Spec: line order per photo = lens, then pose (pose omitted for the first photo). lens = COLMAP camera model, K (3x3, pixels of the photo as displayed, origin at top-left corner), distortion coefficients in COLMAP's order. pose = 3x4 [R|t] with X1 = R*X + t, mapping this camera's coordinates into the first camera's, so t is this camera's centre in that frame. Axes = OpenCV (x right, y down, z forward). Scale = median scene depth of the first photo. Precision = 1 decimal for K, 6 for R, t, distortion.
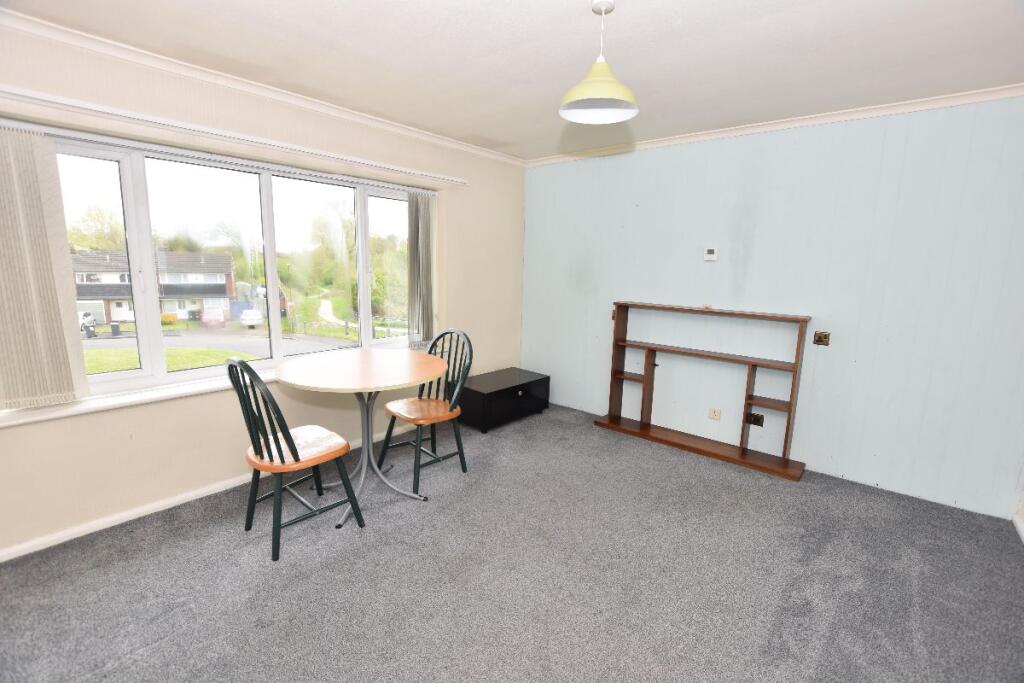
lens RADIAL K [[460.5, 0, 510.6], [0, 460.5, 340.0], [0, 0, 1]] dist [-0.030992, 0.000569]
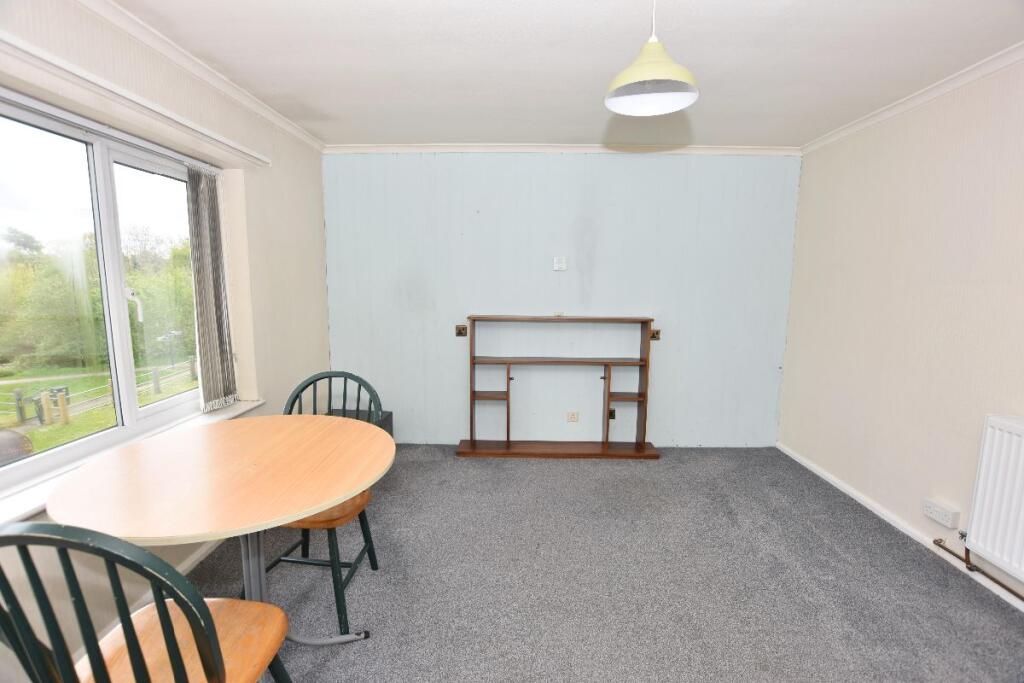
lens RADIAL K [[460.5, 0, 511.4], [0, 460.5, 343.4], [0, 0, 1]] dist [-0.030992, 0.000569]
pose [[0.765182, -0.107739, 0.634735, -0.330603], [0.115937, 0.992840, 0.028760, -0.053449], [-0.633289, 0.051583, 0.772195, 0.286319]]
